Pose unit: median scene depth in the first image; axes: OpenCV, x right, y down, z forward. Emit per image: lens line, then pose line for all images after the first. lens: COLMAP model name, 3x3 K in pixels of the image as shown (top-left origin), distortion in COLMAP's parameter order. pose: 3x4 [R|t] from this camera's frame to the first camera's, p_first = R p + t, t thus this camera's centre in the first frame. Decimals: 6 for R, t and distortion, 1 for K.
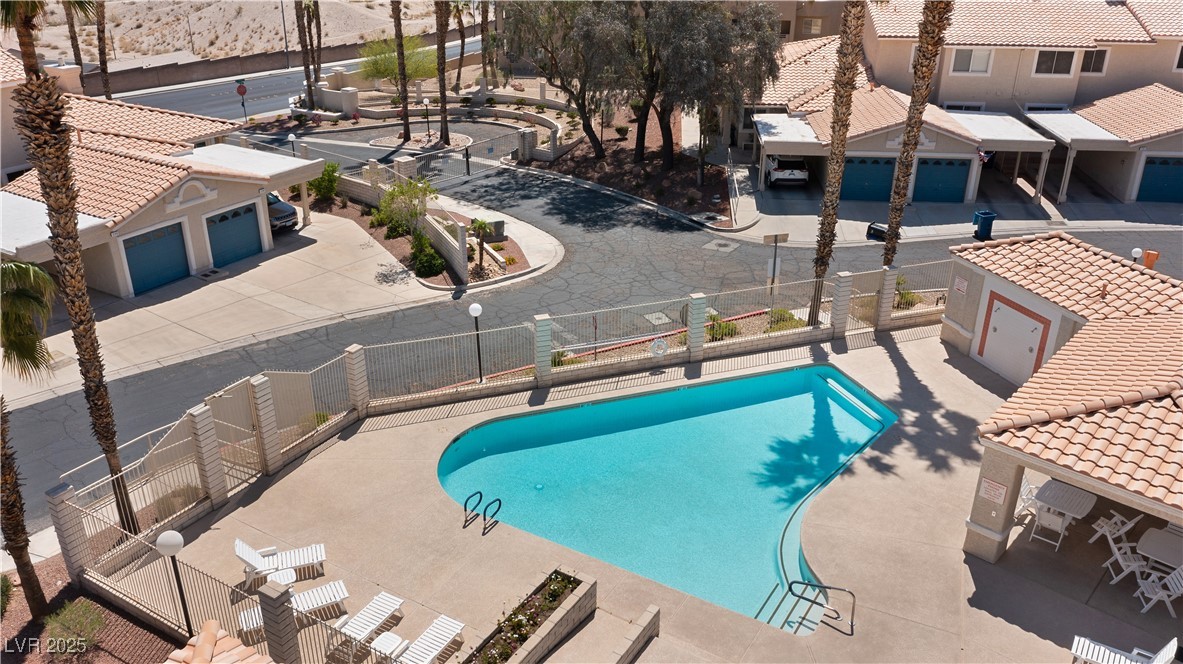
lens RADIAL K [[933.4, 0, 591.5], [0, 933.4, 332.0], [0, 0, 1]] dist [-0.020859, 0.007641]
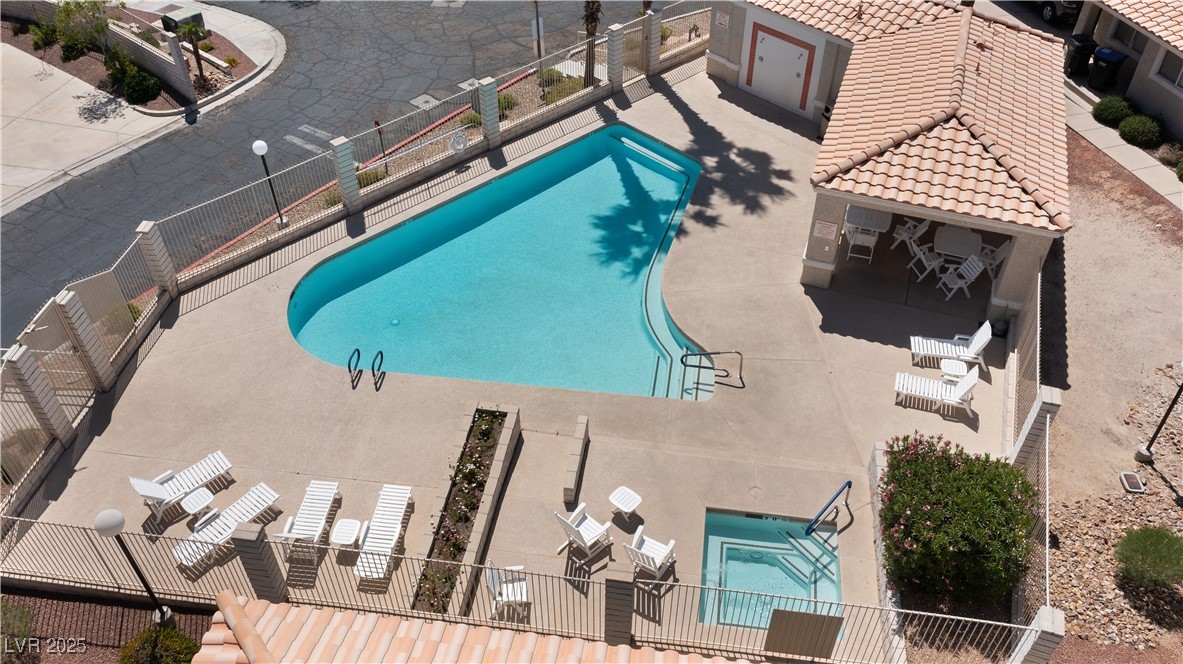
lens RADIAL K [[933.4, 0, 591.5], [0, 933.4, 332.0], [0, 0, 1]] dist [-0.020859, 0.007641]
pose [[0.920131, -0.269132, 0.284477, -0.144307], [0.172688, 0.930832, 0.322071, -0.099282], [-0.351480, -0.247222, 0.902964, 0.038921]]
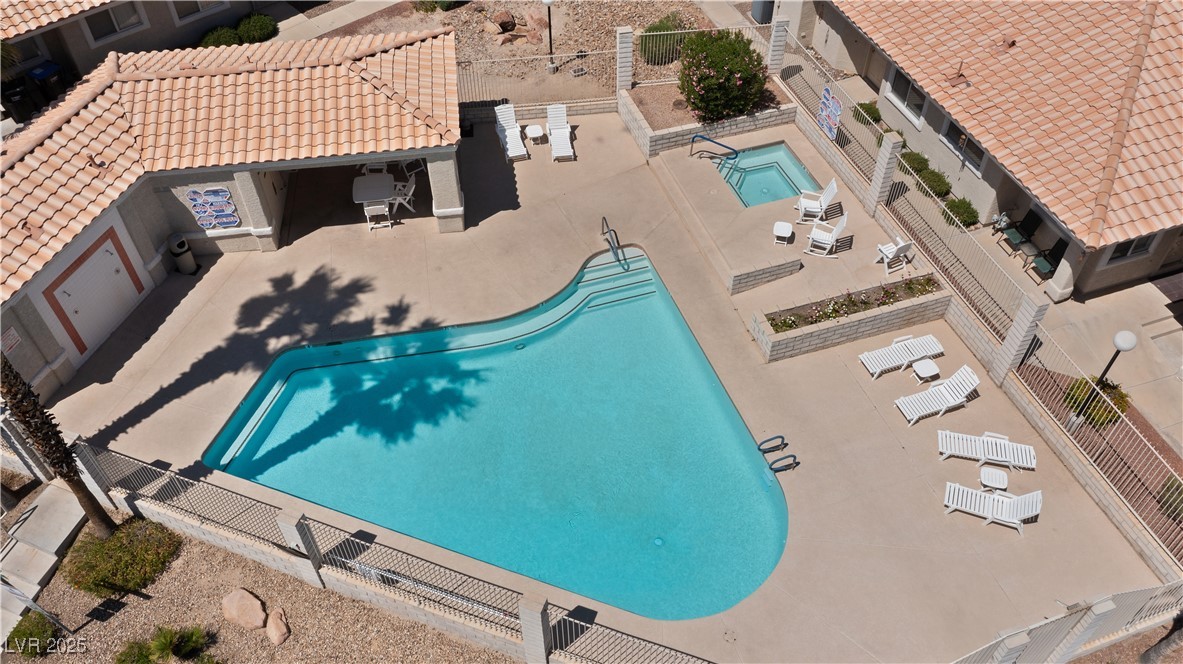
lens RADIAL K [[933.4, 0, 591.5], [0, 933.4, 332.0], [0, 0, 1]] dist [-0.020859, 0.007641]
pose [[-0.773111, -0.470603, 0.425244, -0.269947], [0.265381, 0.368936, 0.890763, -0.647359], [-0.576083, 0.801511, -0.160339, 0.998235]]
